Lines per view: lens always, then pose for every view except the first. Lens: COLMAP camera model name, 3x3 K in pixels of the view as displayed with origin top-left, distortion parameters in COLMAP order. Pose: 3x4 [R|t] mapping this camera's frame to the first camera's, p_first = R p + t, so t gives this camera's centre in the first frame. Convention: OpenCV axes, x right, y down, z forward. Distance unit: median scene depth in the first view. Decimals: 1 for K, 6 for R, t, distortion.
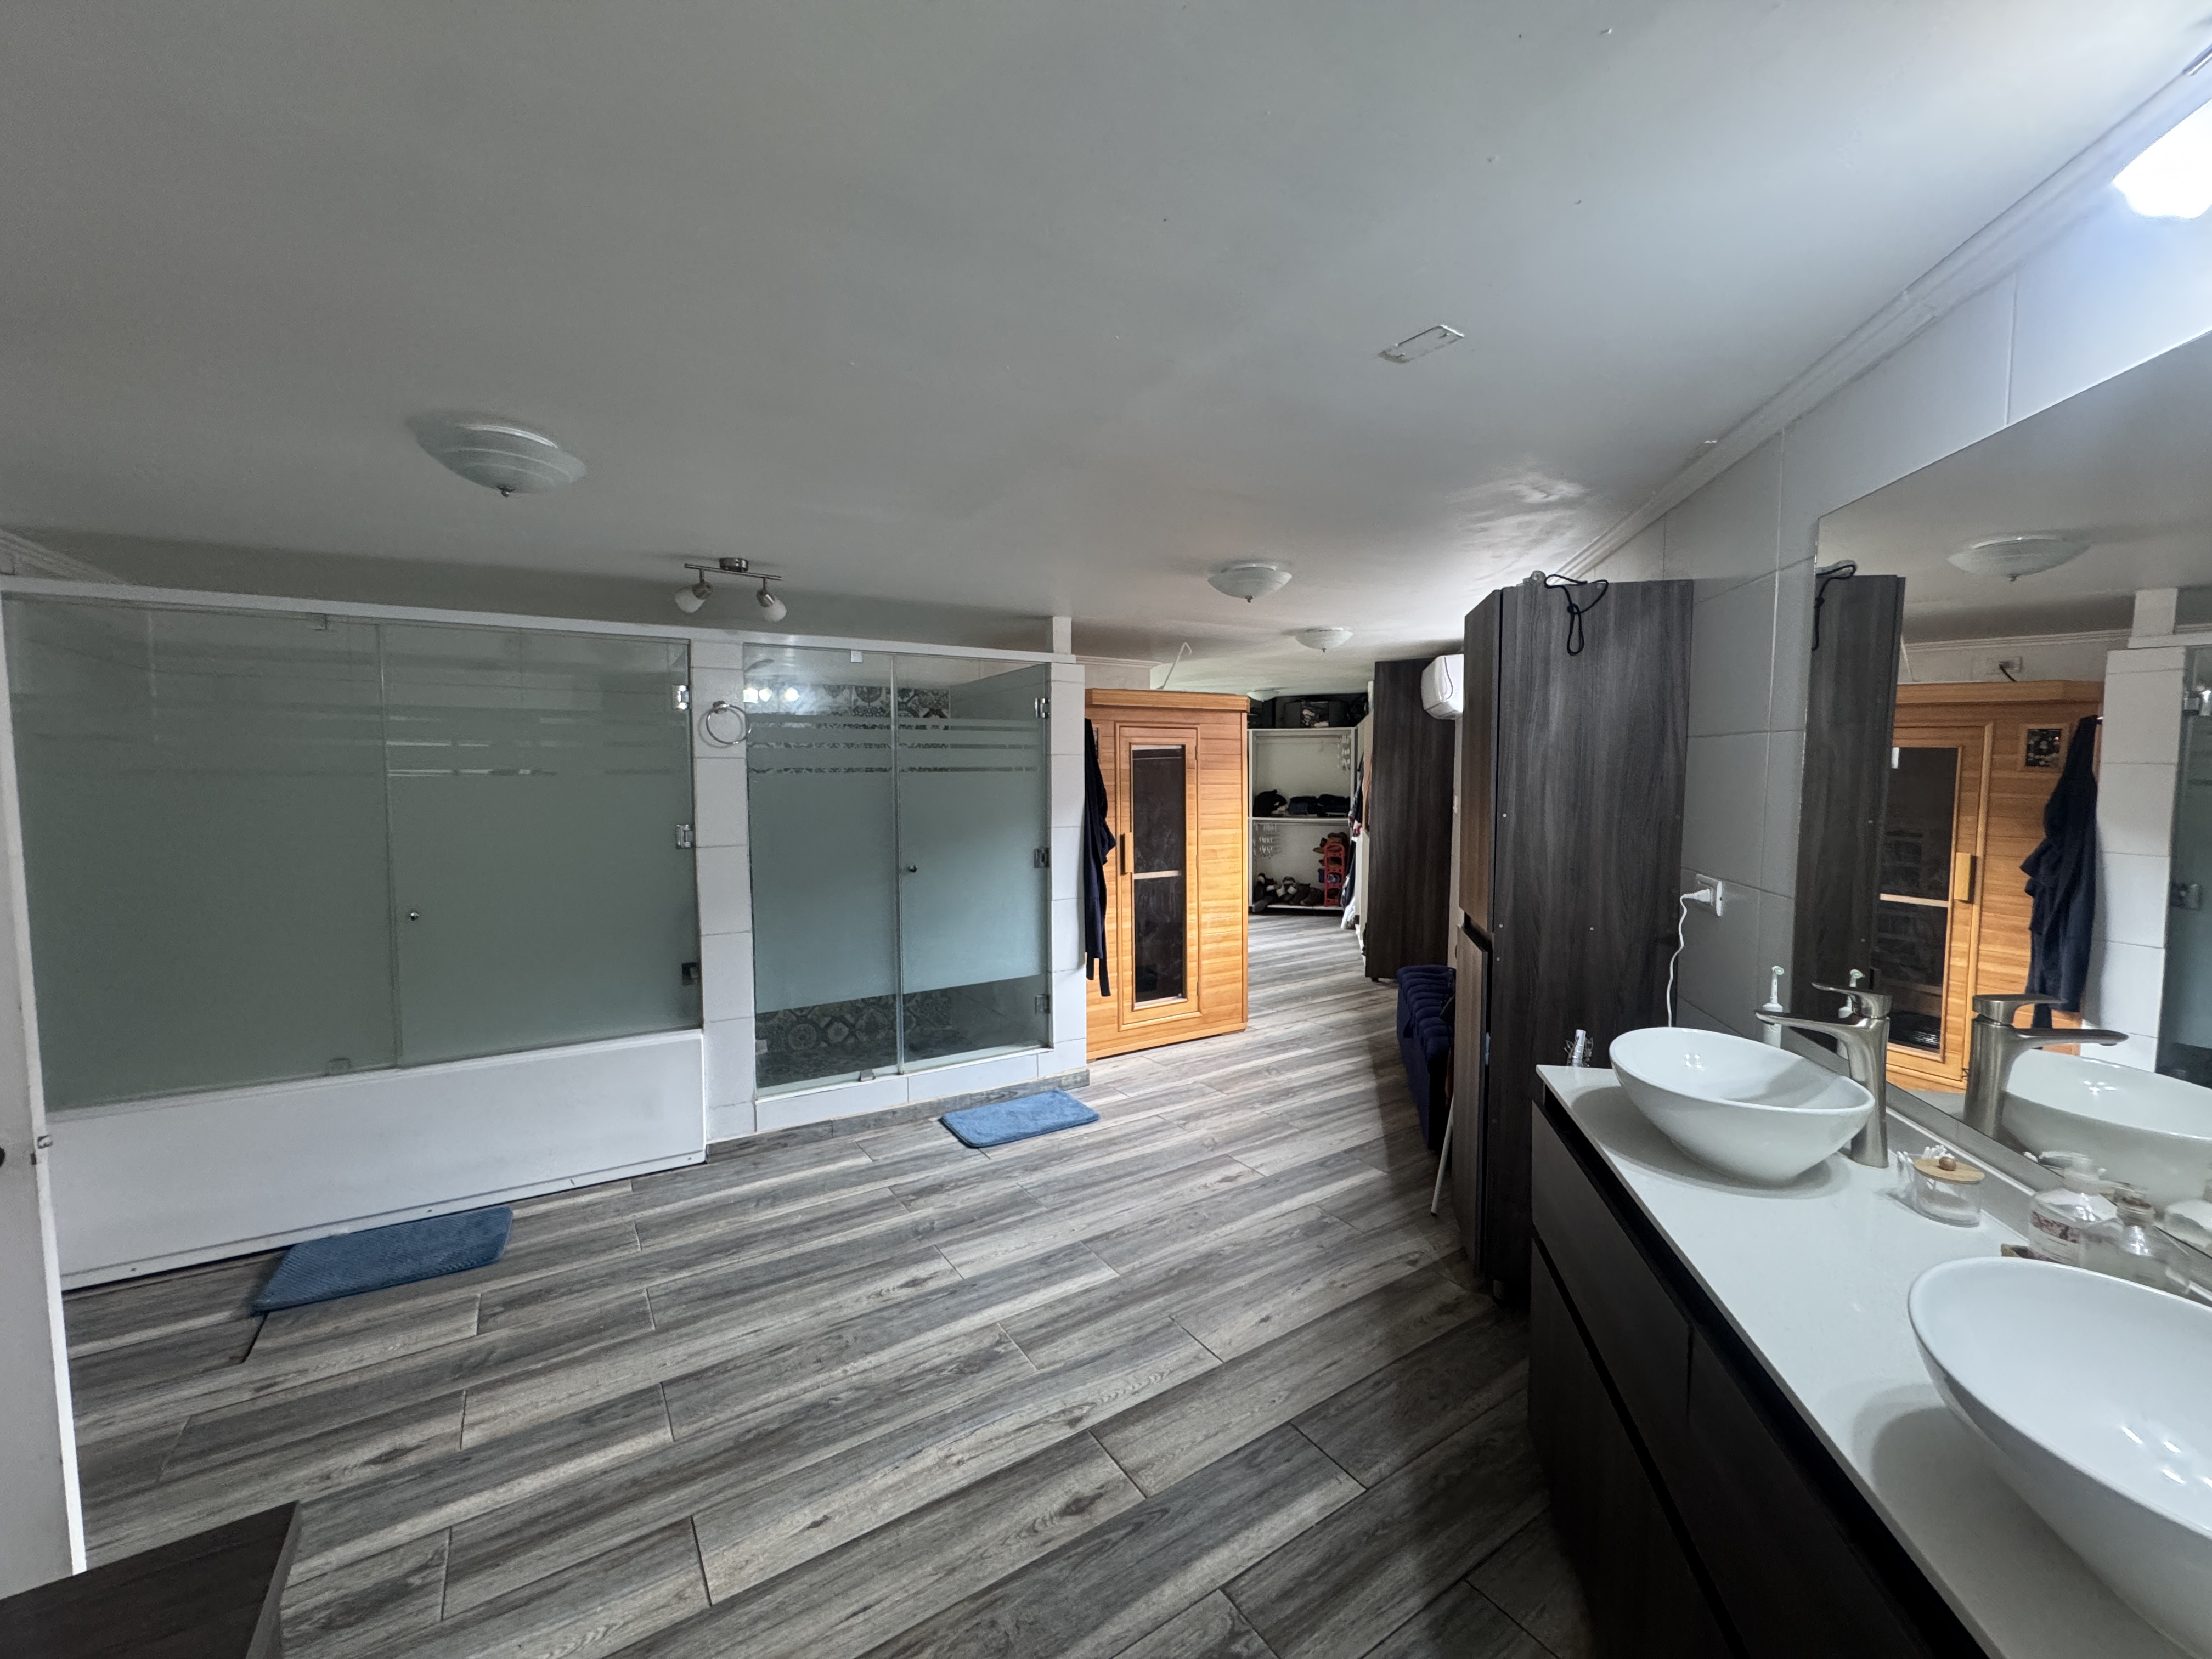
lens RADIAL K [[872.1, 0, 1111.8], [0, 872.1, 824.6], [0, 0, 1]] dist [-0.002277, -0.000120]
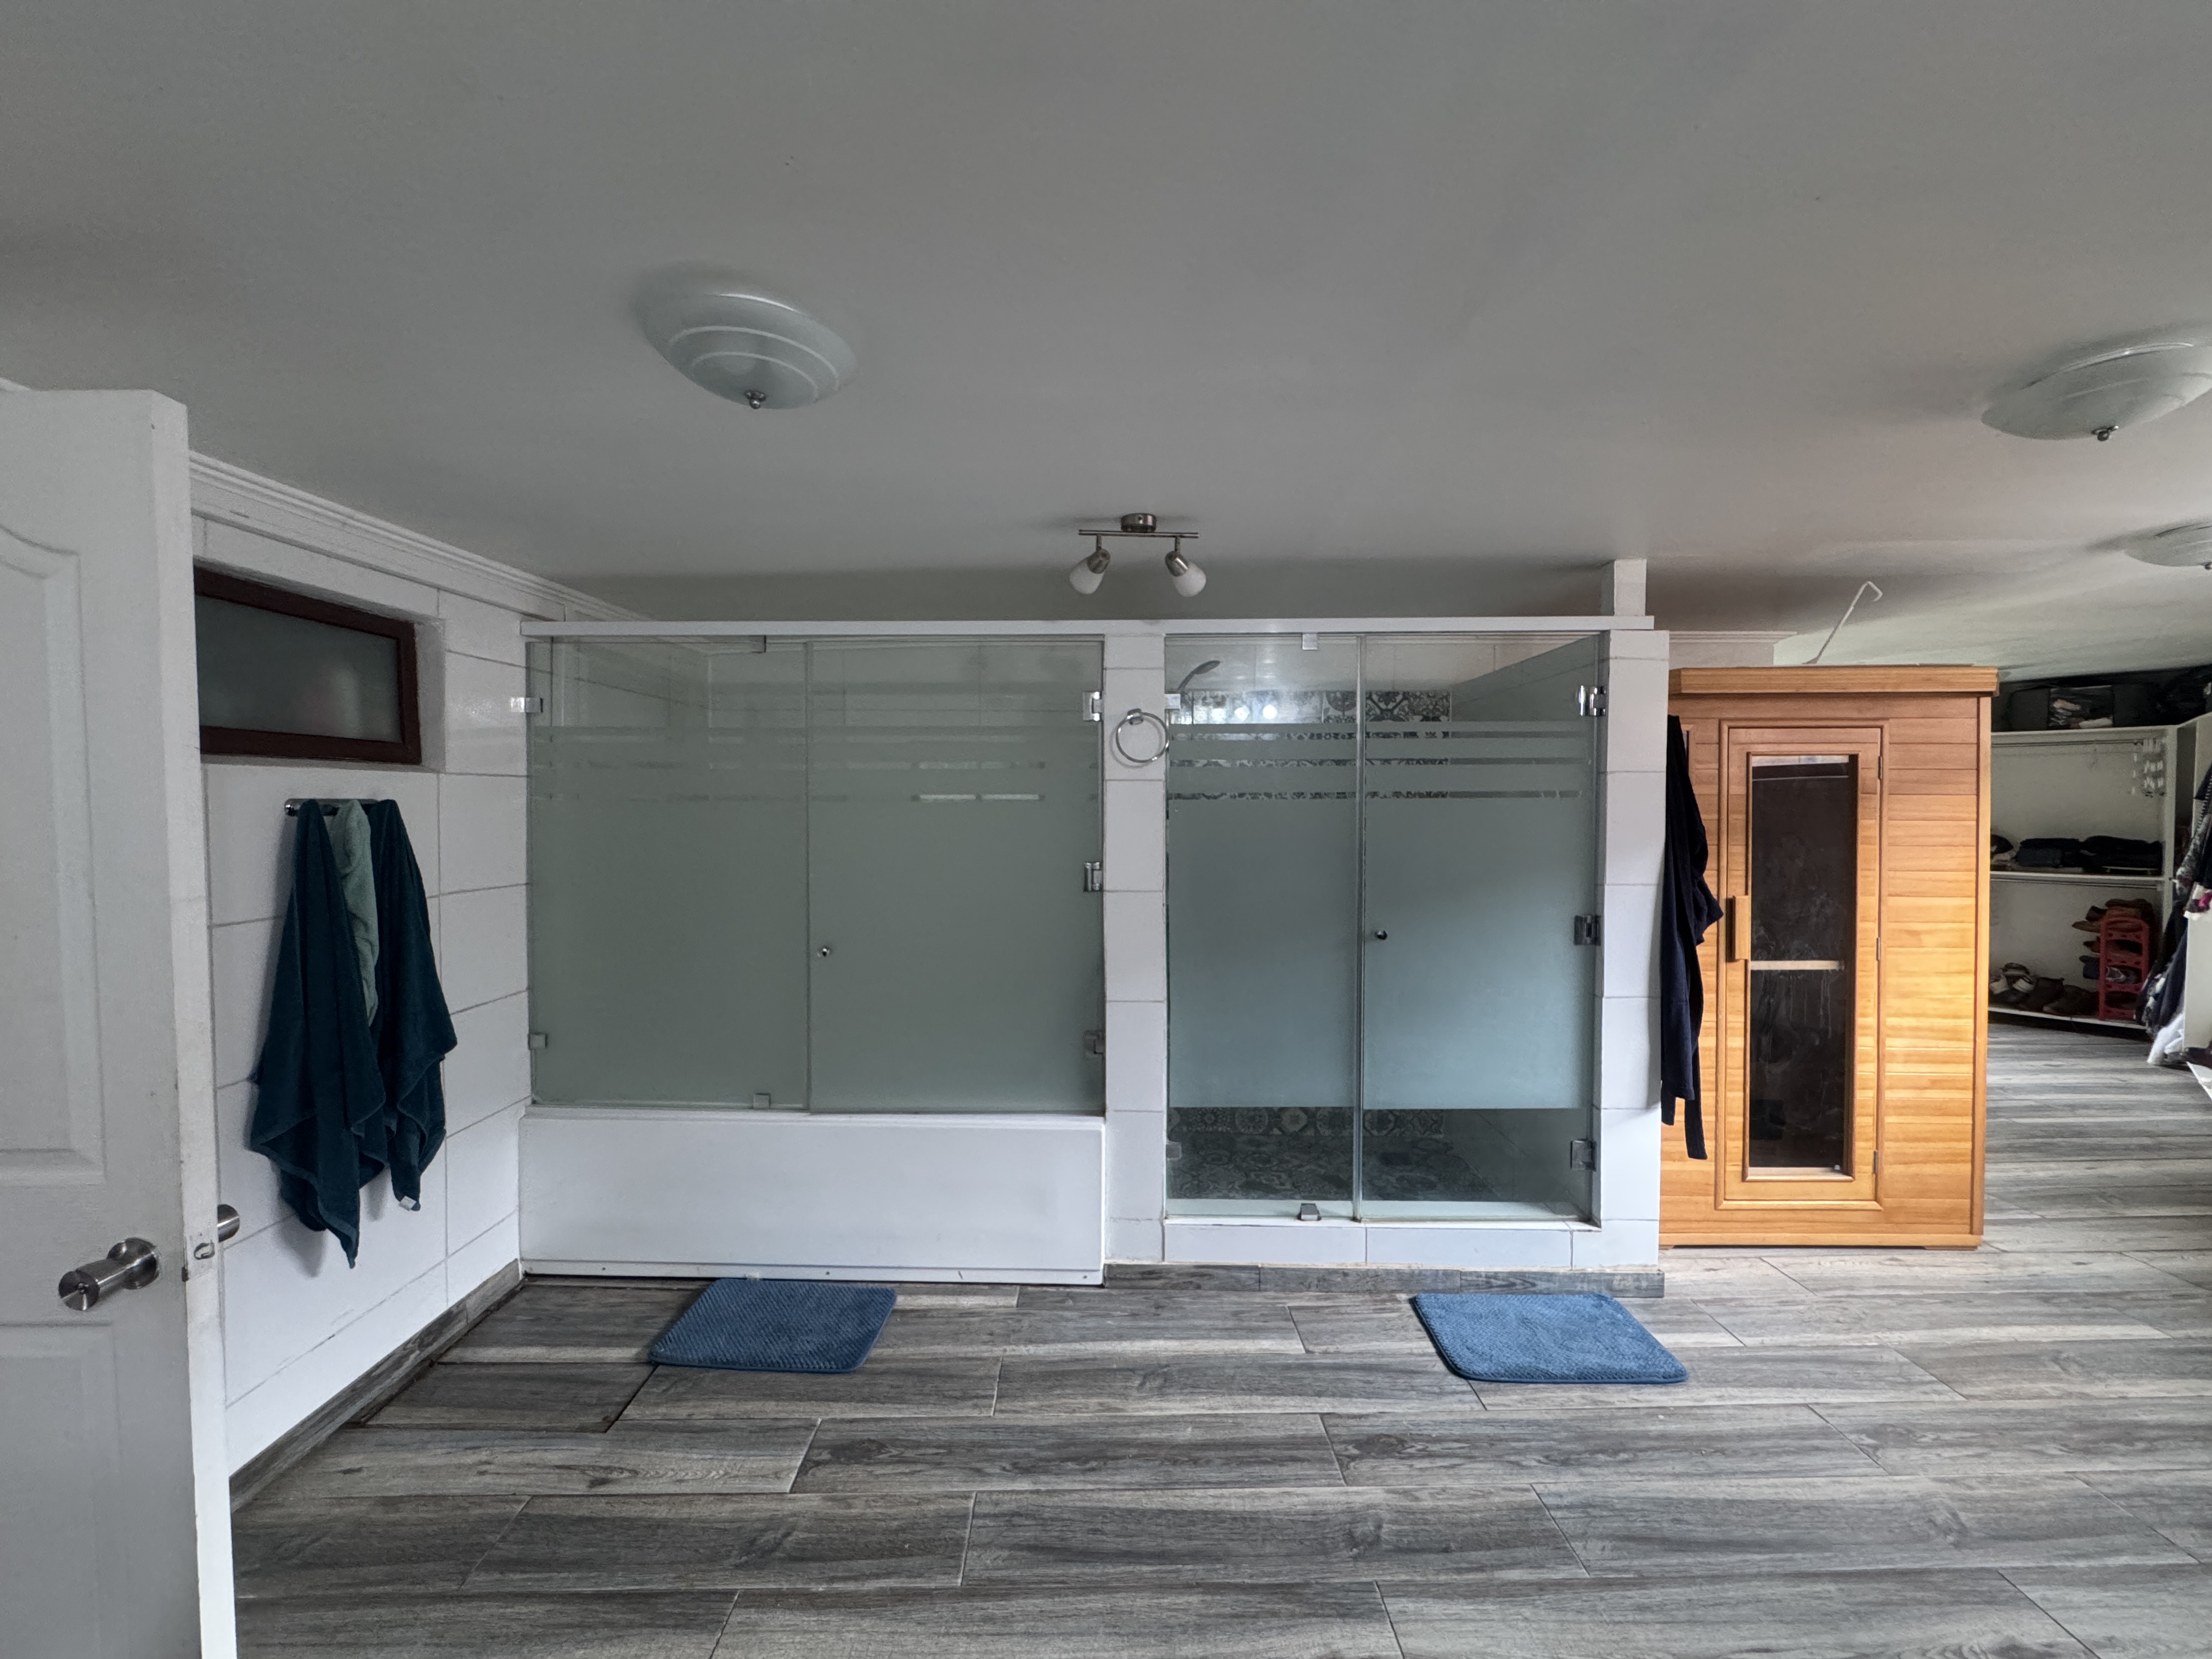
lens RADIAL K [[872.1, 0, 1111.8], [0, 872.1, 824.6], [0, 0, 1]] dist [-0.002277, -0.000120]
pose [[0.841741, 0.018015, -0.539580, -0.029602], [-0.034345, 0.999206, -0.020216, -0.015572], [0.538787, 0.035549, 0.841691, 0.260638]]
